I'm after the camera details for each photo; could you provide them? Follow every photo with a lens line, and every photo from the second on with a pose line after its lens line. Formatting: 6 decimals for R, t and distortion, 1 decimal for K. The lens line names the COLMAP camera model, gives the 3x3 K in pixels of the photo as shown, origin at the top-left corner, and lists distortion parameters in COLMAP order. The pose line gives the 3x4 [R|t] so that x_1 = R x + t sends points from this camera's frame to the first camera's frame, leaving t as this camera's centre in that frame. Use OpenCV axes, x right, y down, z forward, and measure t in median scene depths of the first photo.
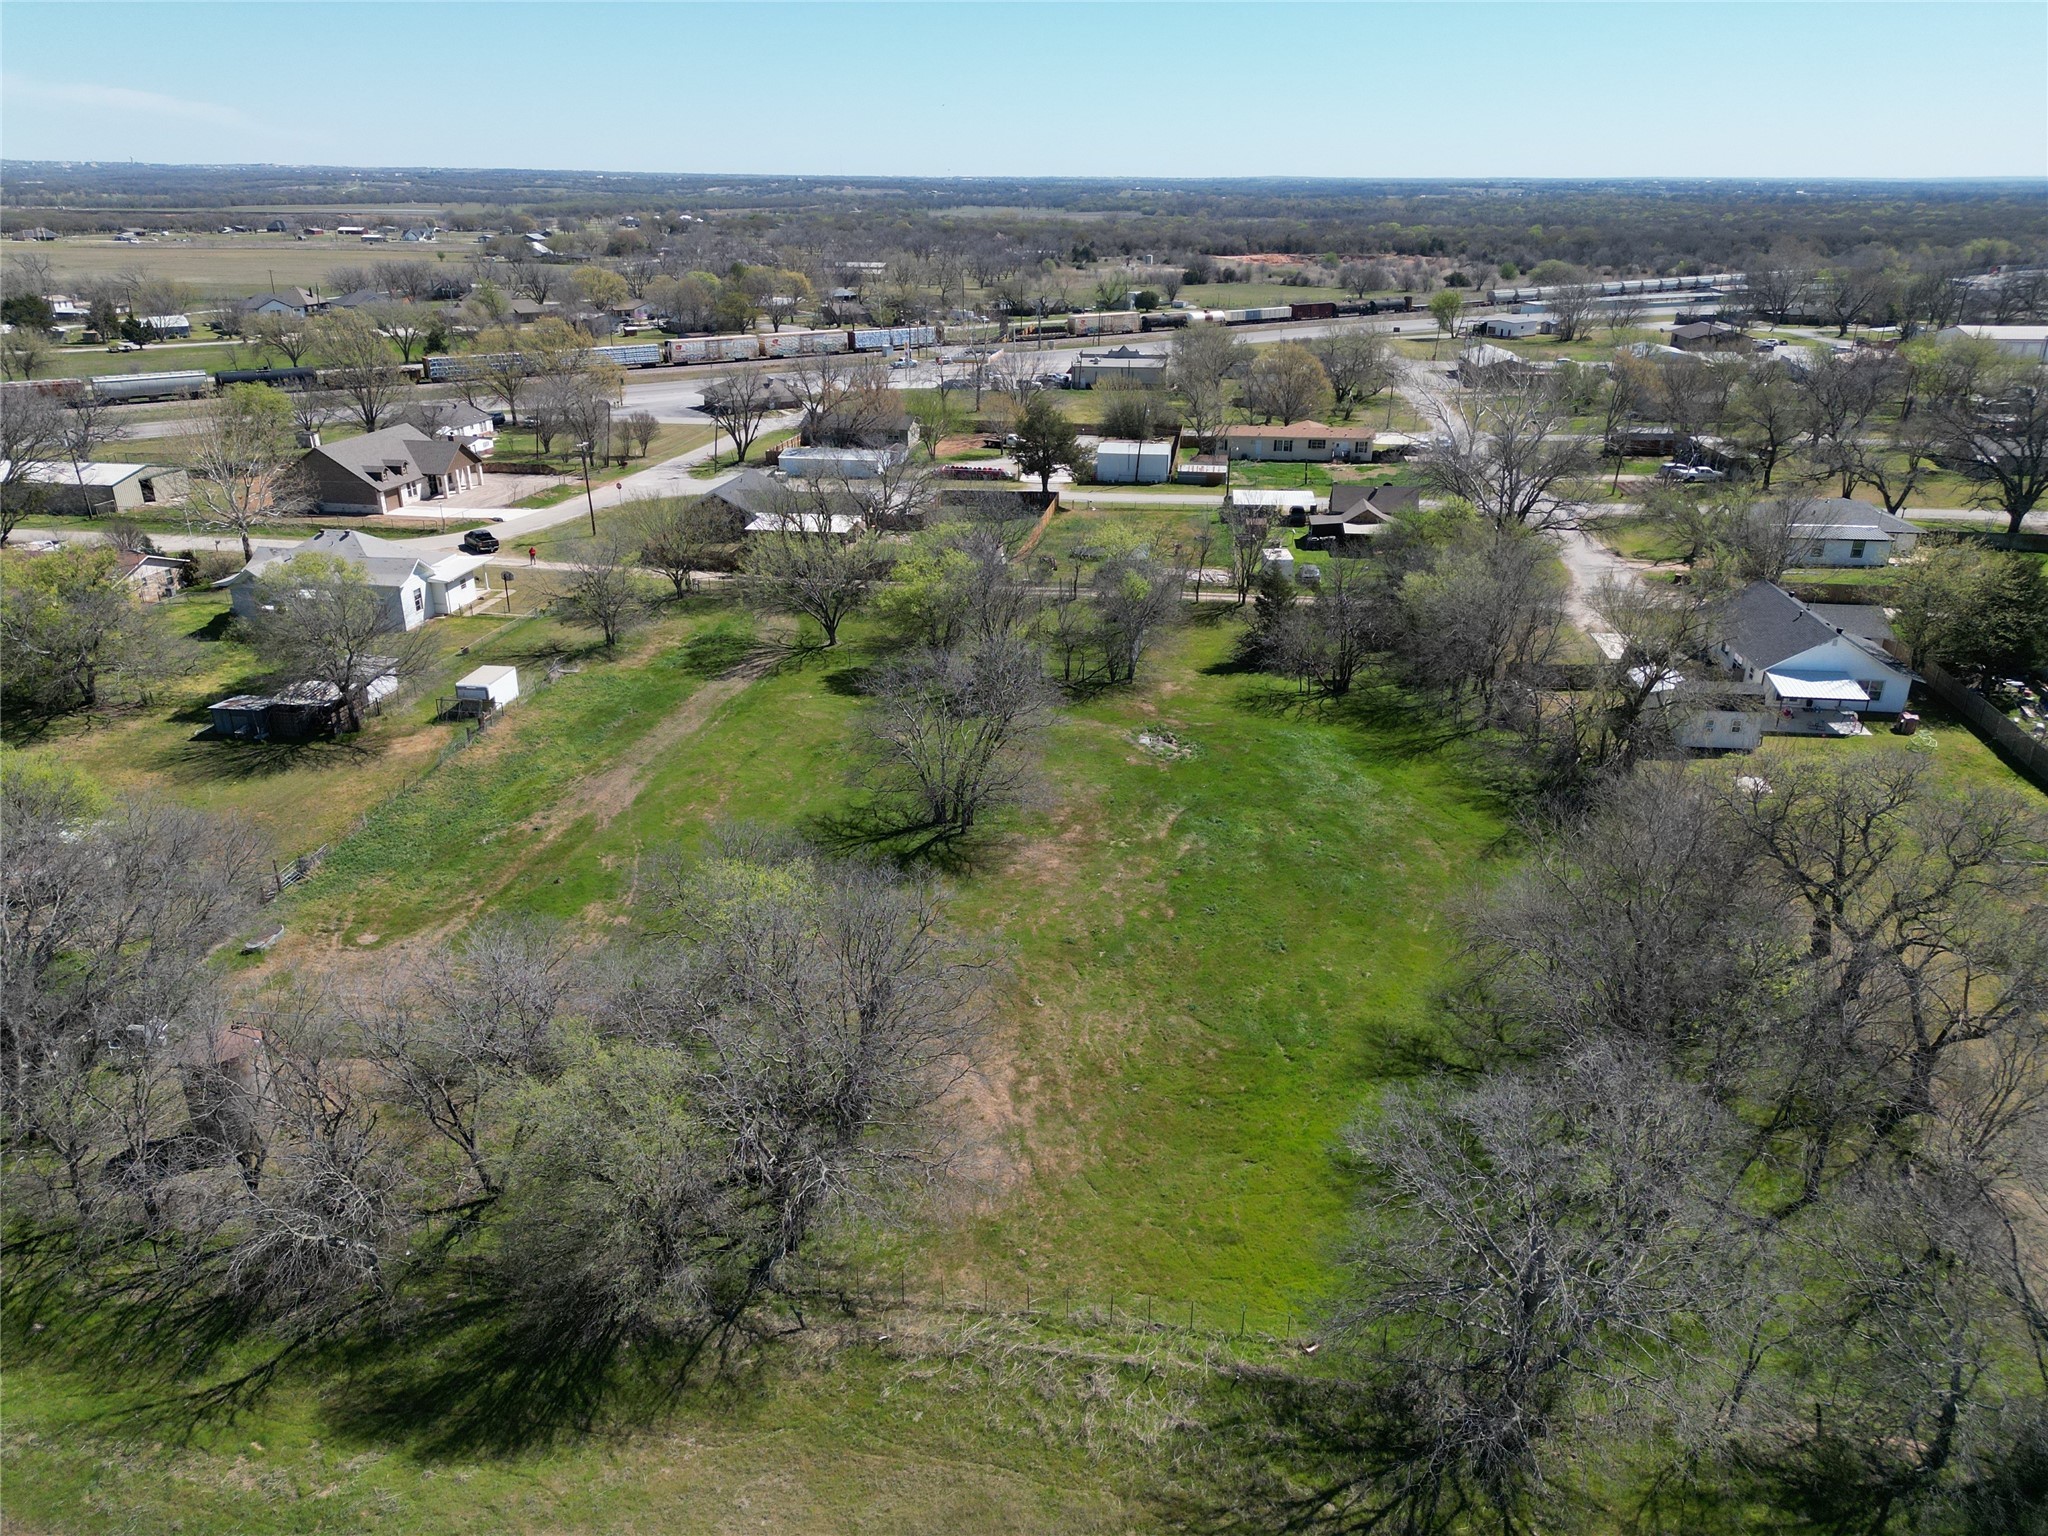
lens RADIAL K [[1423.4, 0, 1033.4], [0, 1423.4, 770.1], [0, 0, 1]] dist [0.077158, -0.071753]
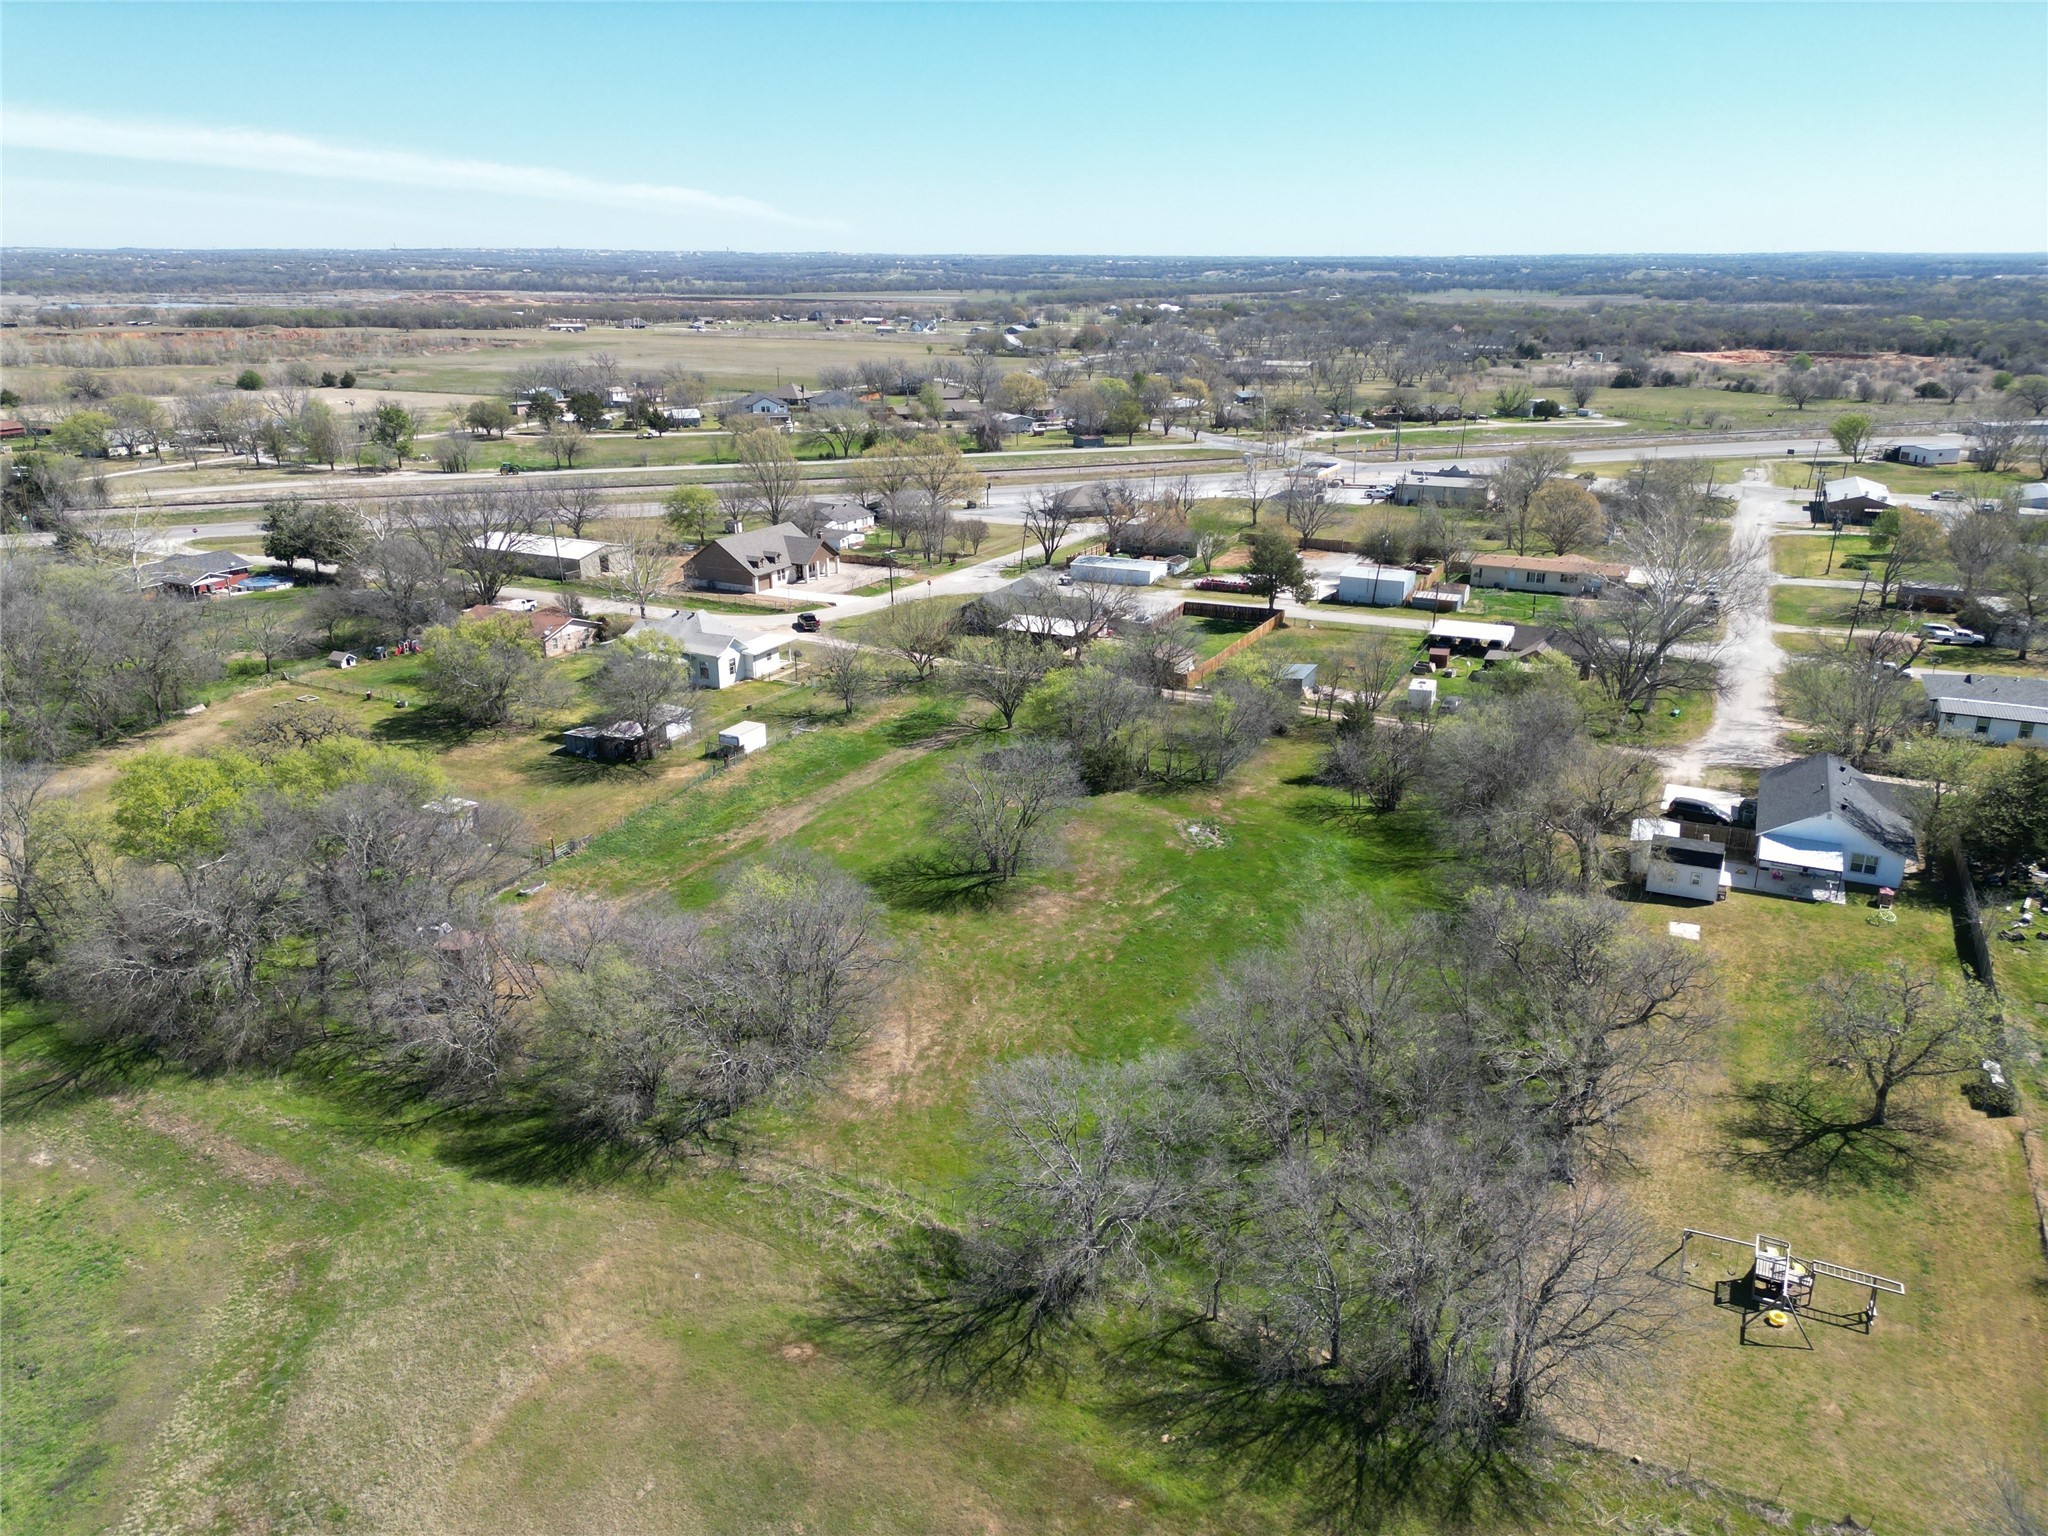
lens RADIAL K [[1423.4, 0, 1037.3], [0, 1423.4, 766.8], [0, 0, 1]] dist [0.077158, -0.071753]
pose [[0.948981, 0.103217, -0.297963, 0.296989], [-0.117996, 0.992499, -0.031993, -0.018993], [0.292425, 0.065519, 0.954041, -0.217982]]
